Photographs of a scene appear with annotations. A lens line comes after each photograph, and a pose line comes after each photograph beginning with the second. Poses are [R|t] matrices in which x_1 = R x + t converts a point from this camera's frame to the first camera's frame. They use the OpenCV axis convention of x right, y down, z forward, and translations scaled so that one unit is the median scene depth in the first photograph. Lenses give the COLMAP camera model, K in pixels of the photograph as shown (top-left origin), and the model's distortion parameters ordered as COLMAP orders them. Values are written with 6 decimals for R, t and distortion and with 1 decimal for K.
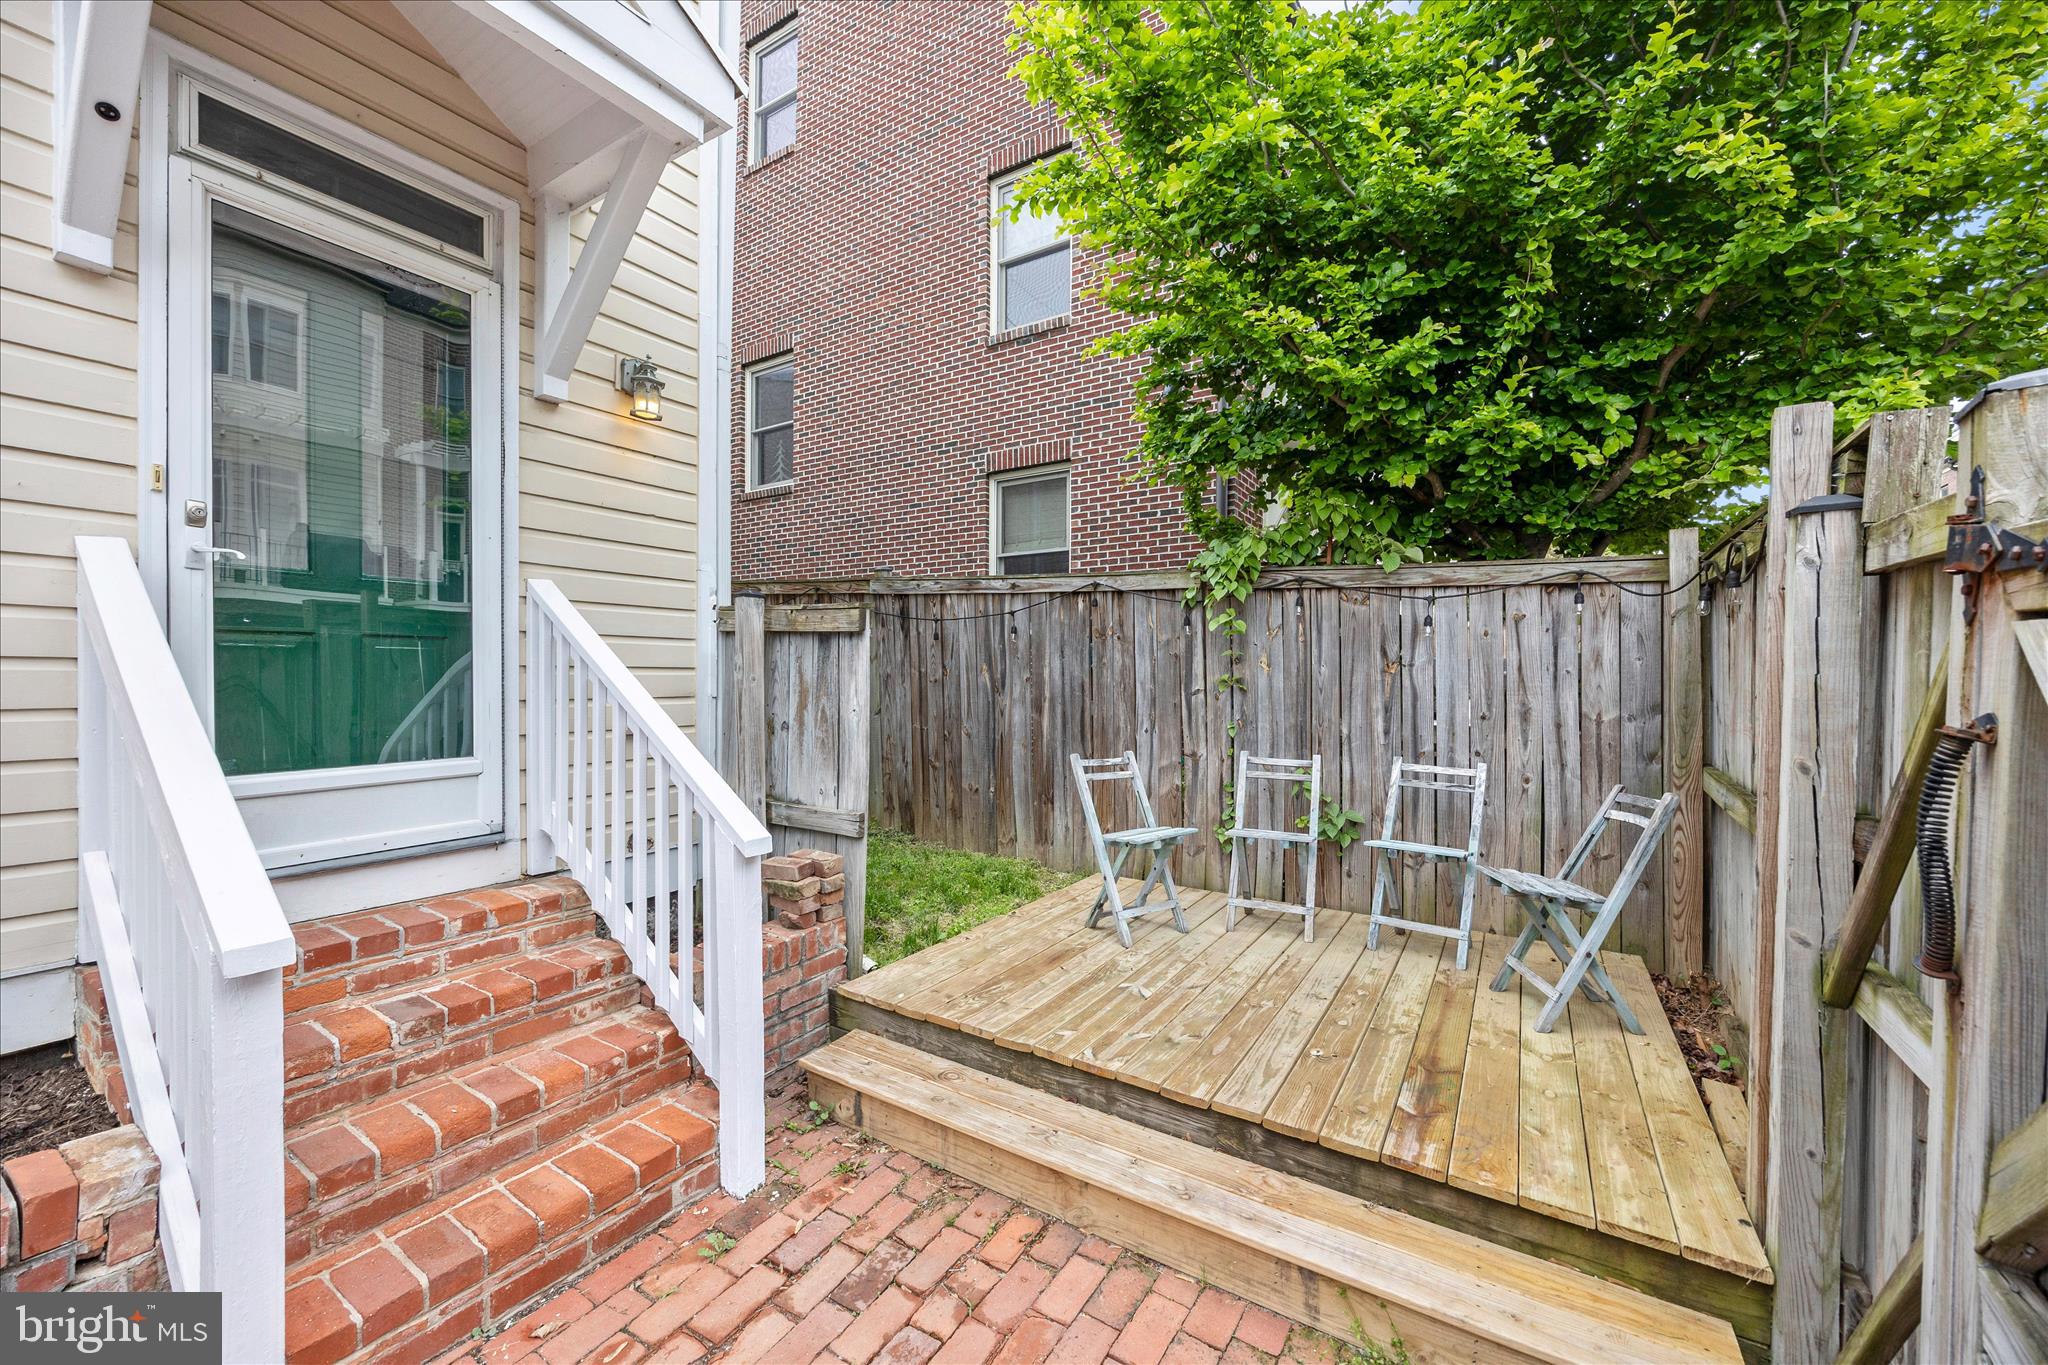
lens RADIAL K [[782.1, 0, 1030.0], [0, 782.1, 693.3], [0, 0, 1]] dist [-0.011708, -0.000150]
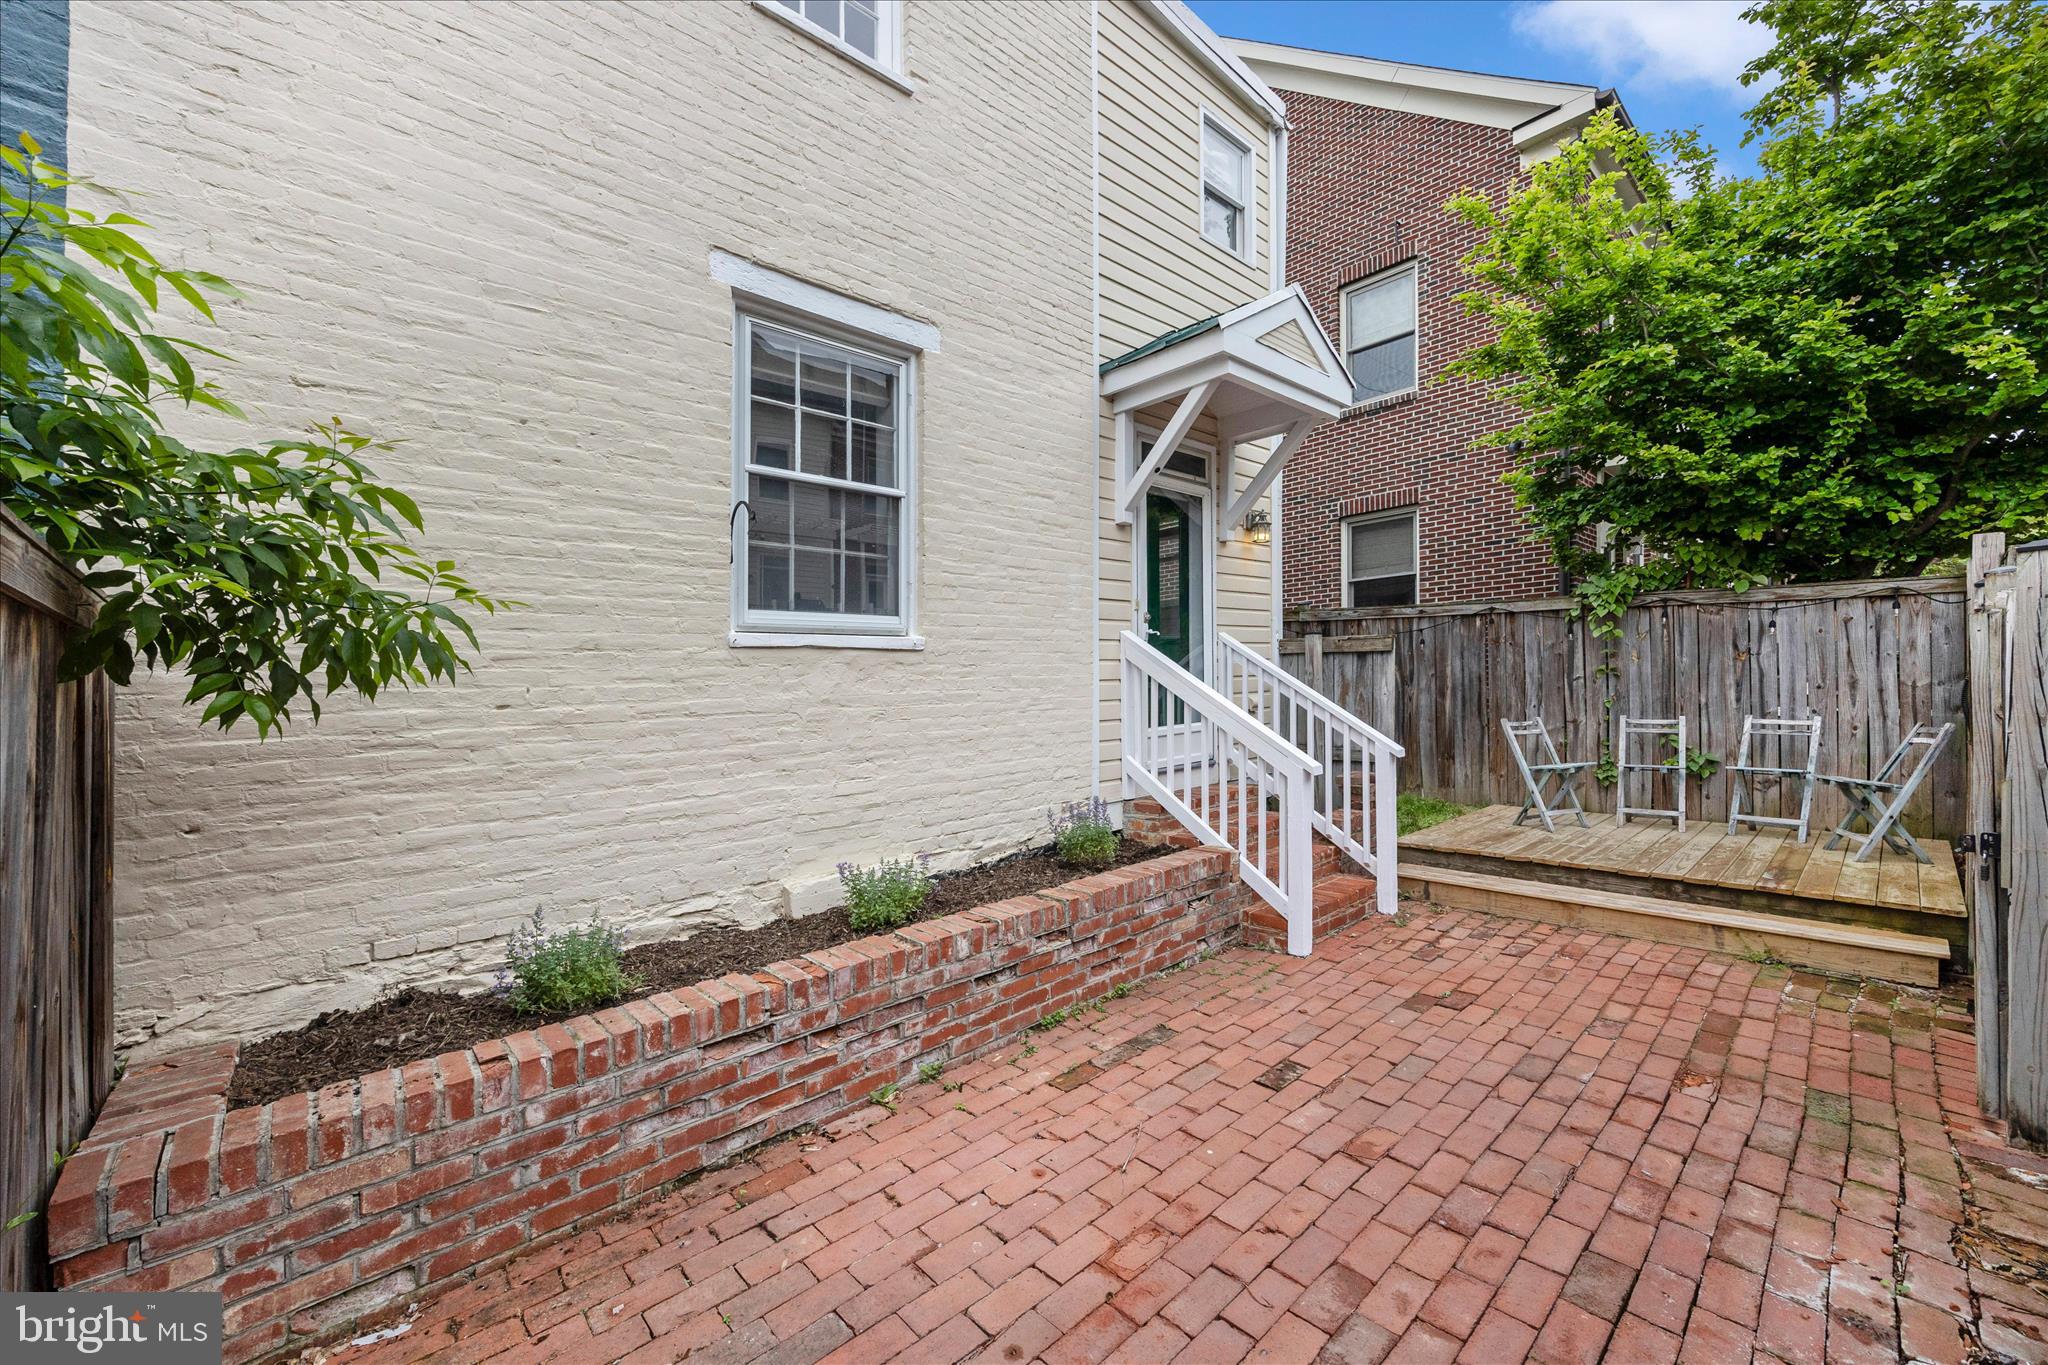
lens RADIAL K [[753.5, 0, 1021.3], [0, 753.5, 717.8], [0, 0, 1]] dist [-0.011479, -0.000222]
pose [[0.953490, -0.022748, -0.300566, -0.463236], [0.030772, 0.999285, 0.021990, 0.011708], [0.299851, -0.030216, 0.953507, -0.845191]]
